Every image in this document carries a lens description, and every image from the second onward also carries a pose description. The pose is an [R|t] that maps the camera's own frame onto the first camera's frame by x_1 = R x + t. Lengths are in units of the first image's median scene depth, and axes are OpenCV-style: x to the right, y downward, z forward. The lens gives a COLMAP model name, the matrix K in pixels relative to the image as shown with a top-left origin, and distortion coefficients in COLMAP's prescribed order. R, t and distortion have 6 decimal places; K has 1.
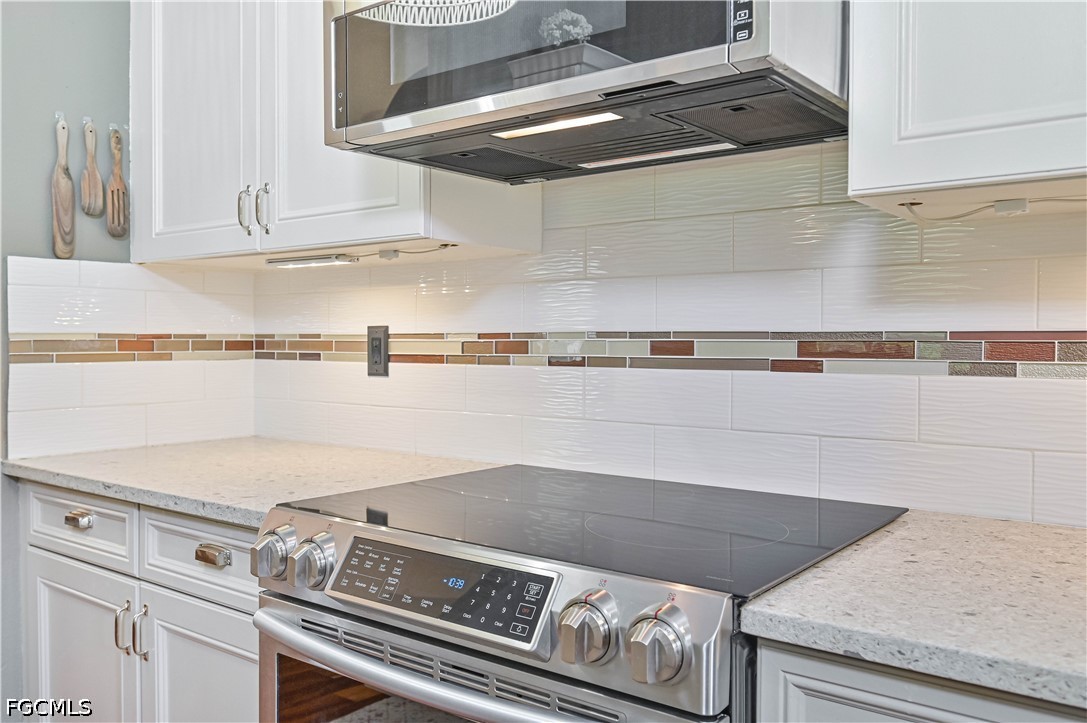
lens RADIAL K [[897.6, 0, 543.5], [0, 897.6, 361.5], [0, 0, 1]] dist [-0.006332, -0.000349]
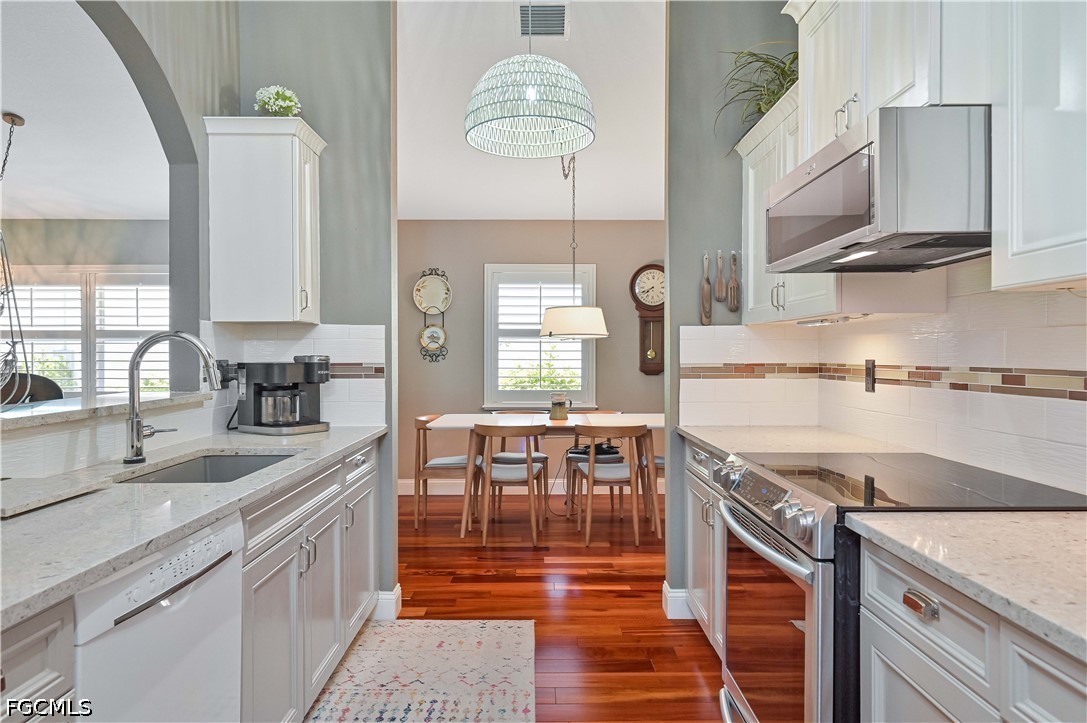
lens RADIAL K [[700.2, 0, 543.5], [0, 700.2, 361.5], [0, 0, 1]] dist [0.000384, 0.000063]
pose [[0.615154, 0.004240, -0.788395, 0.450446], [-0.016033, 0.999846, -0.007132, -0.019512], [0.788244, 0.017027, 0.615128, -0.216294]]
